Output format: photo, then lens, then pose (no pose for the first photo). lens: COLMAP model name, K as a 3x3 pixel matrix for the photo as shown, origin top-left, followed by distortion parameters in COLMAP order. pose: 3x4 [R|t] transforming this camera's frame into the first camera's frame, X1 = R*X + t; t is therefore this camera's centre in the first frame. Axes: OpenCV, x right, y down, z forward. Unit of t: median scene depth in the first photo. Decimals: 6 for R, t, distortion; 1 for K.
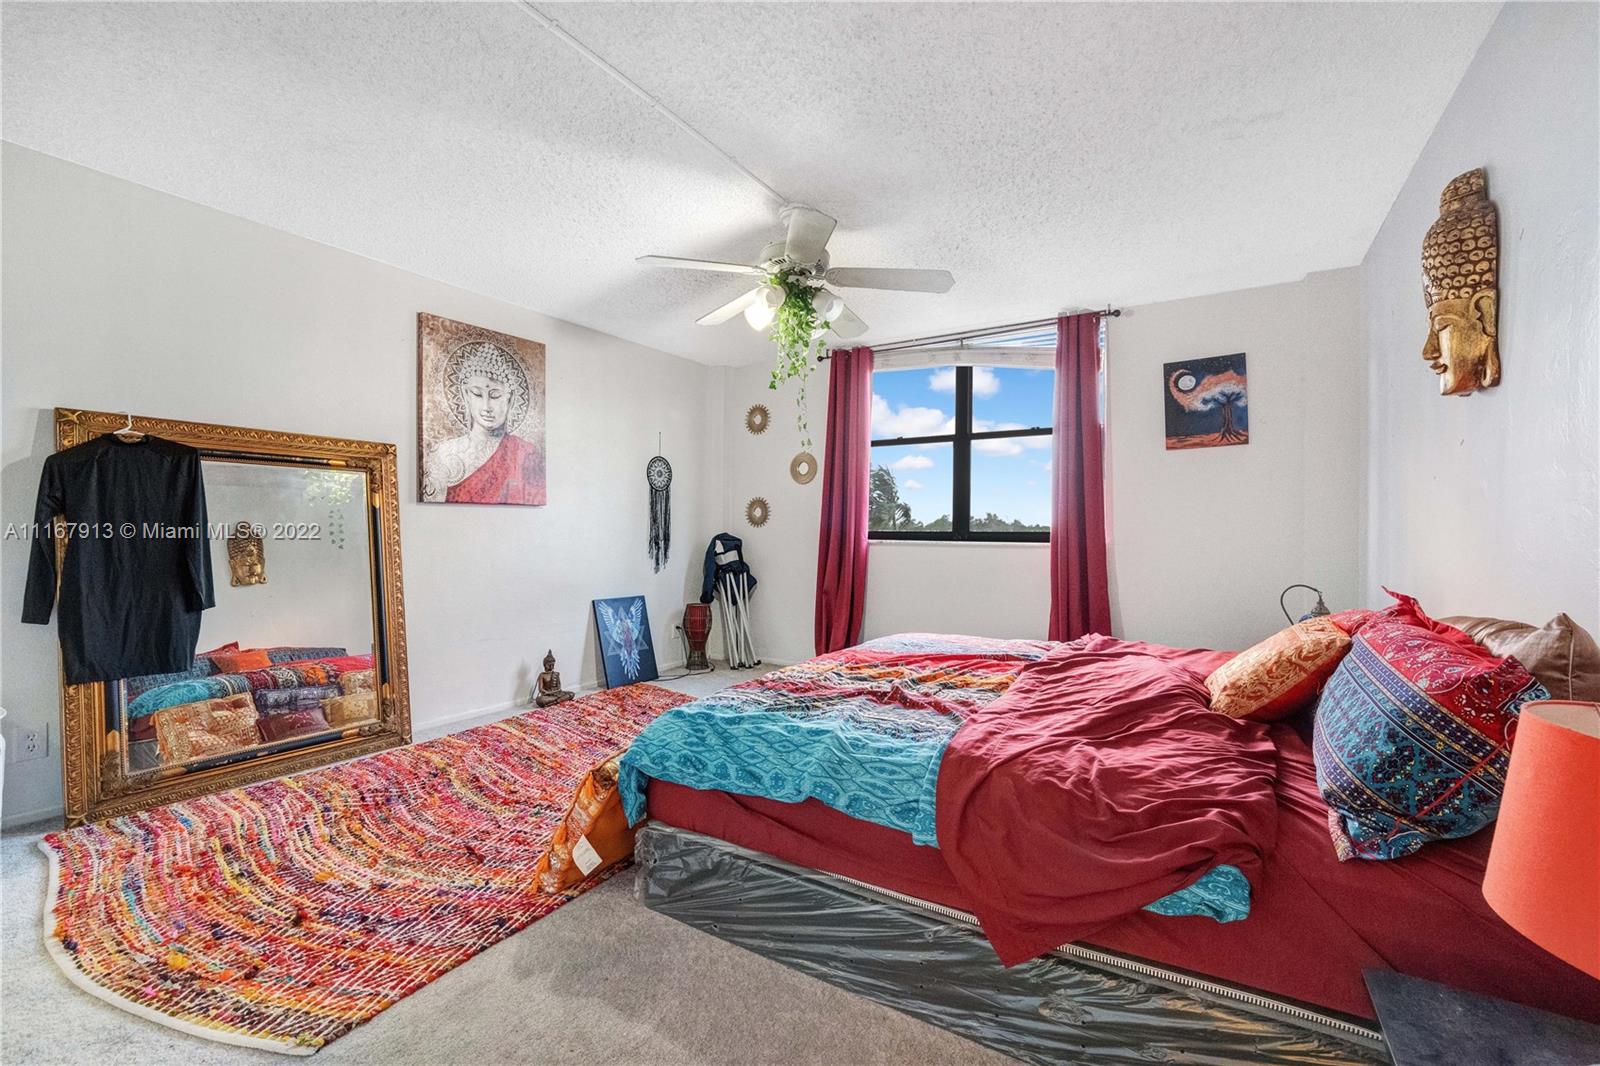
lens RADIAL K [[666.3, 0, 797.1], [0, 666.3, 530.6], [0, 0, 1]] dist [-0.029726, 0.005368]
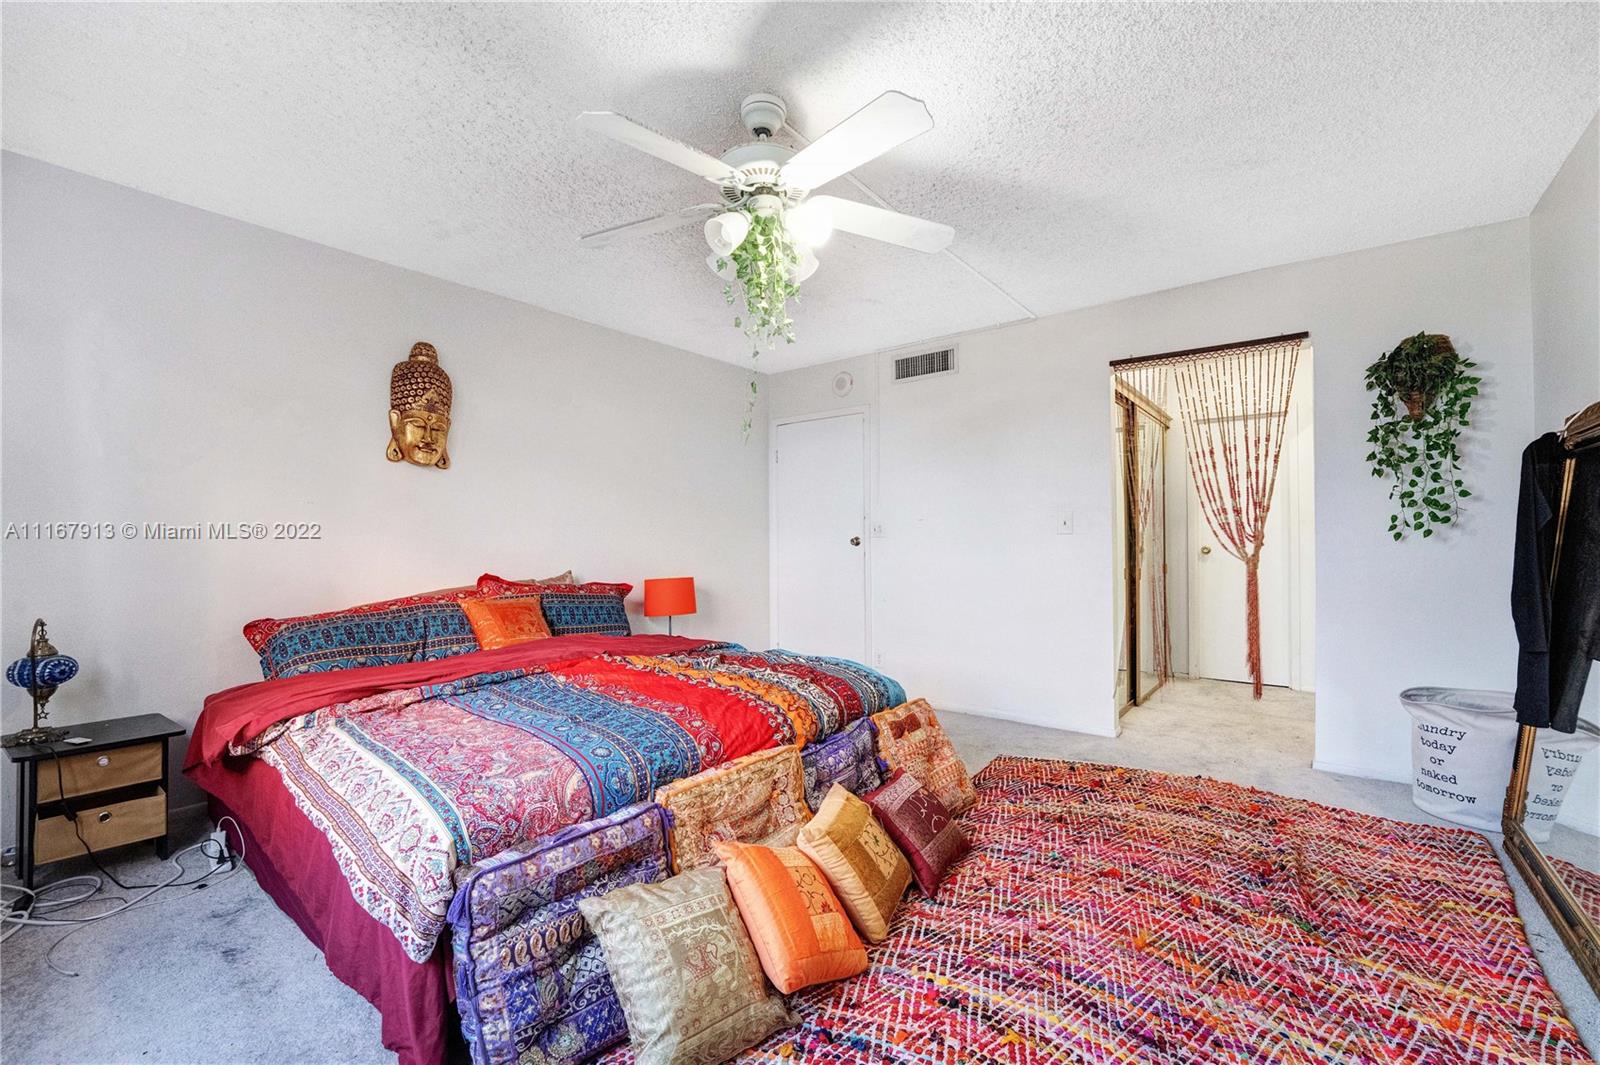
lens RADIAL K [[666.3, 0, 797.1], [0, 666.3, 530.1], [0, 0, 1]] dist [-0.029726, 0.005368]
pose [[-0.994869, -0.003858, 0.101102, -0.135357], [-0.005035, 0.999922, -0.011389, -0.008576], [-0.101050, -0.011840, -0.994811, 1.966308]]
